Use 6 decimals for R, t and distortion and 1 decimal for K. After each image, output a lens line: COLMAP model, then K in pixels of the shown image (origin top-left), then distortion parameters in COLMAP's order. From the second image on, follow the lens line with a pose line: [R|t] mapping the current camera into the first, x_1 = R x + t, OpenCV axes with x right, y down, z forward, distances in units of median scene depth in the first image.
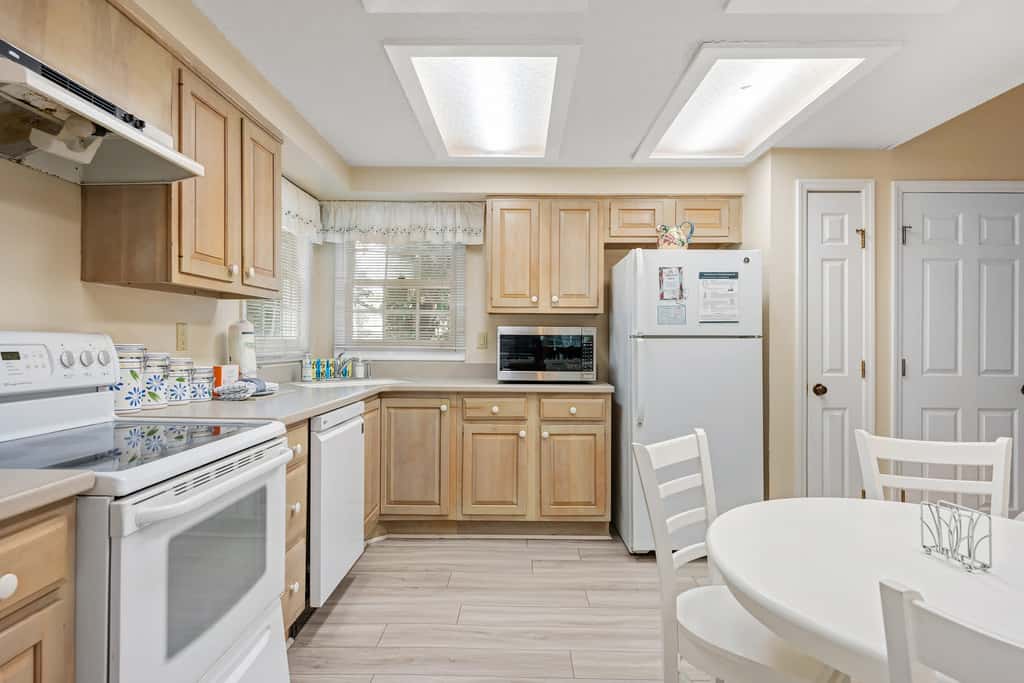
lens RADIAL K [[550.4, 0, 512.0], [0, 550.4, 341.5], [0, 0, 1]] dist [0.001257, 0.000758]
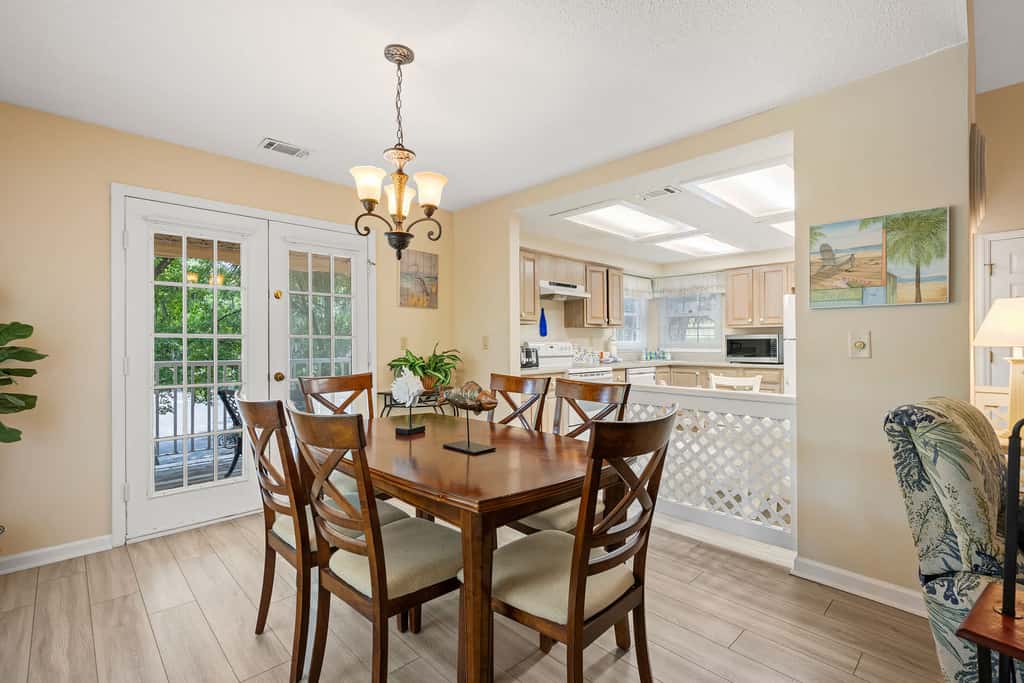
lens RADIAL K [[465.3, 0, 509.3], [0, 465.3, 343.0], [0, 0, 1]] dist [0.001588, 0.000192]
pose [[0.701303, -0.009562, -0.712799, 0.675415], [0.009607, 0.999946, -0.003962, 0.001627], [0.712799, -0.004069, 0.701357, -0.830749]]
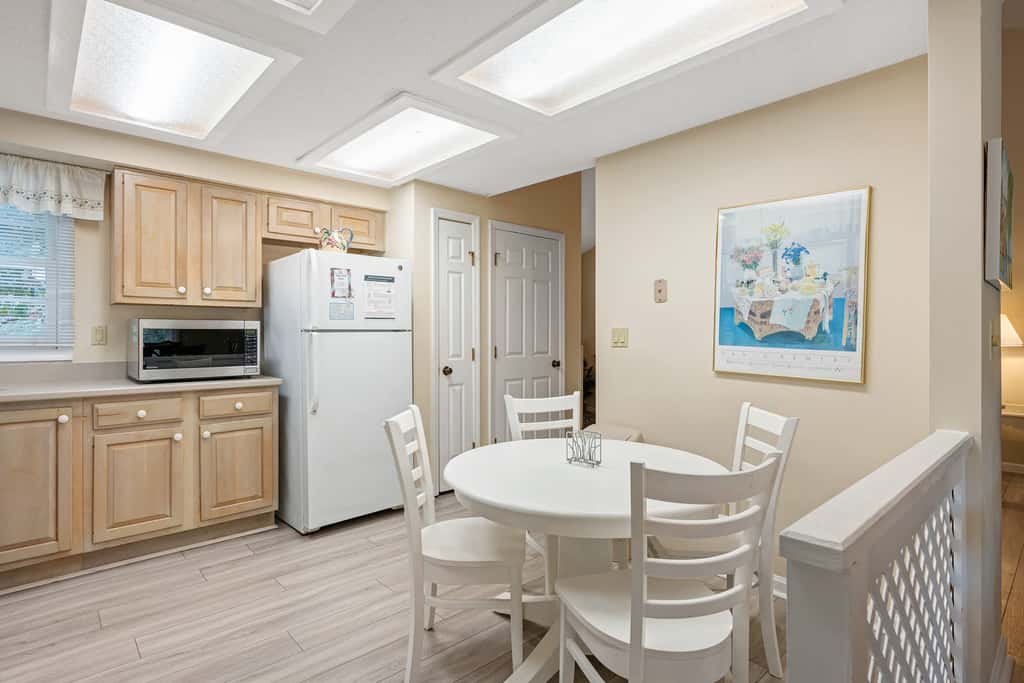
lens RADIAL K [[512.1, 0, 514.6], [0, 512.1, 336.9], [0, 0, 1]] dist [0.000112, 0.000306]
pose [[0.734127, -0.009723, 0.678943, -0.146094], [0.005865, 0.999951, 0.007978, -0.002039], [-0.678987, -0.001874, 0.734148, -0.003704]]
